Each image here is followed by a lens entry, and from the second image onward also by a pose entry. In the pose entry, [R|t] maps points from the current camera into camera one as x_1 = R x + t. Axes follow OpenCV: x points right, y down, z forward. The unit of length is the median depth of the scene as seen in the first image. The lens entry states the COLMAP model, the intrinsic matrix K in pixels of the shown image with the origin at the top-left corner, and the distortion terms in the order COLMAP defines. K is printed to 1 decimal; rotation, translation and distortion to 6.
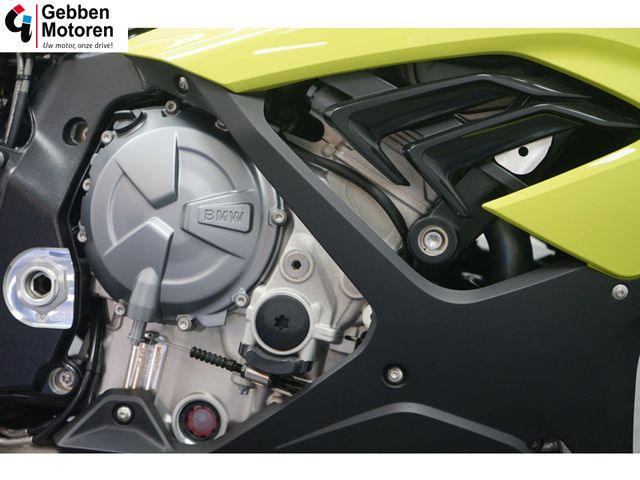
lens RADIAL K [[1197.8, 0, 320.0], [0, 1197.8, 239.4], [0, 0, 1]] dist [0.058978, 0.000000]
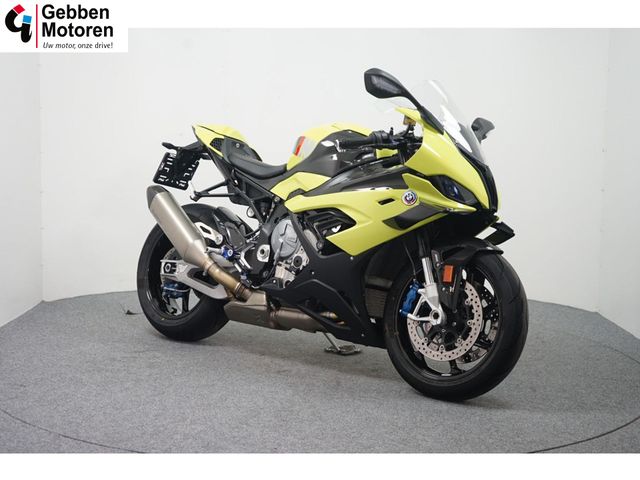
lens RADIAL K [[986.0, 0, 319.4], [0, 986.0, 242.3], [0, 0, 1]] dist [-0.041524, 0.000000]
pose [[0.851931, 0.070830, -0.518841, 2.007300], [-0.129245, 0.988598, -0.077258, 0.277558], [0.507453, 0.132876, 0.851372, -2.222057]]
